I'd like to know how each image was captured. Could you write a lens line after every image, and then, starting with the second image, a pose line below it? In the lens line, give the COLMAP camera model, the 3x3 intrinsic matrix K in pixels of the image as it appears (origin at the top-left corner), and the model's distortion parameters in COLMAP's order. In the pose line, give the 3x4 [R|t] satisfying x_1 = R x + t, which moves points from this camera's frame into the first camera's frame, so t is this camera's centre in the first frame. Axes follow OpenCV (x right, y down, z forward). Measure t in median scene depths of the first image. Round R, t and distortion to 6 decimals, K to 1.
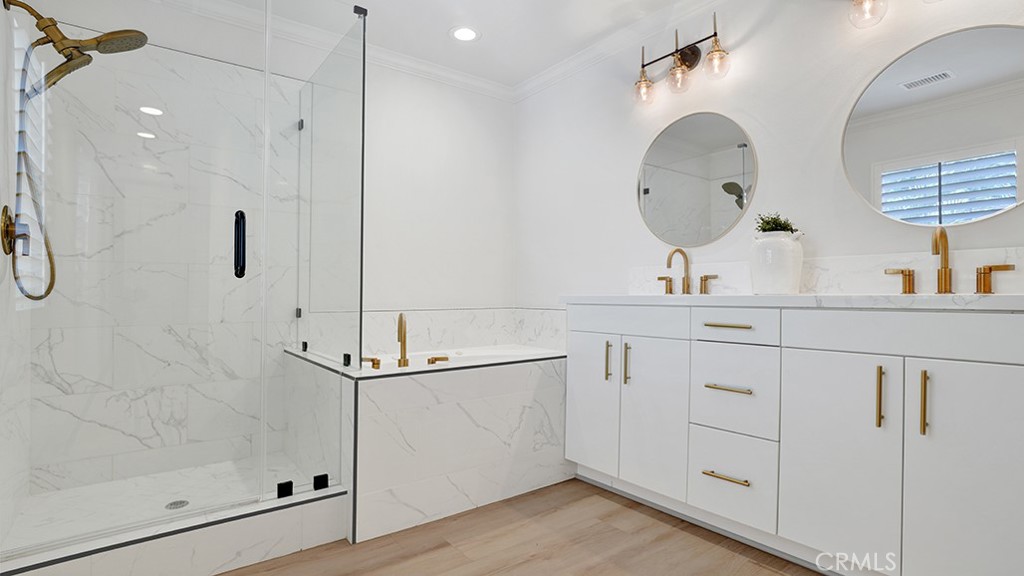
lens RADIAL K [[519.3, 0, 513.7], [0, 519.3, 298.0], [0, 0, 1]] dist [-0.050366, 0.001548]
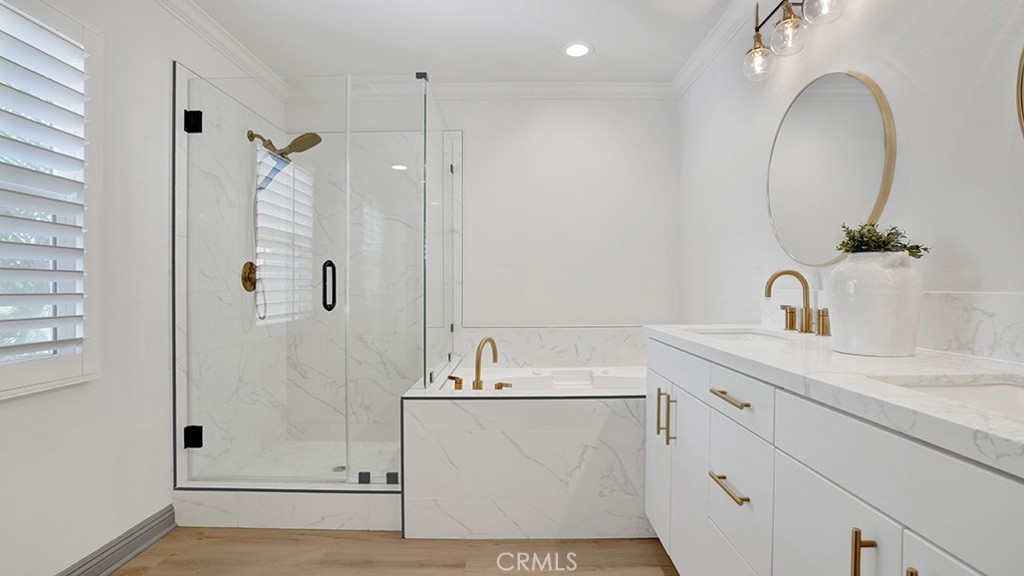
lens RADIAL K [[492.7, 0, 511.6], [0, 492.7, 286.0], [0, 0, 1]] dist [-0.062985, 0.031033]
pose [[0.778864, -0.002336, -0.627189, 0.476095], [0.001675, 0.999997, -0.001645, -0.077170], [0.627191, 0.000231, 0.778866, 0.239795]]
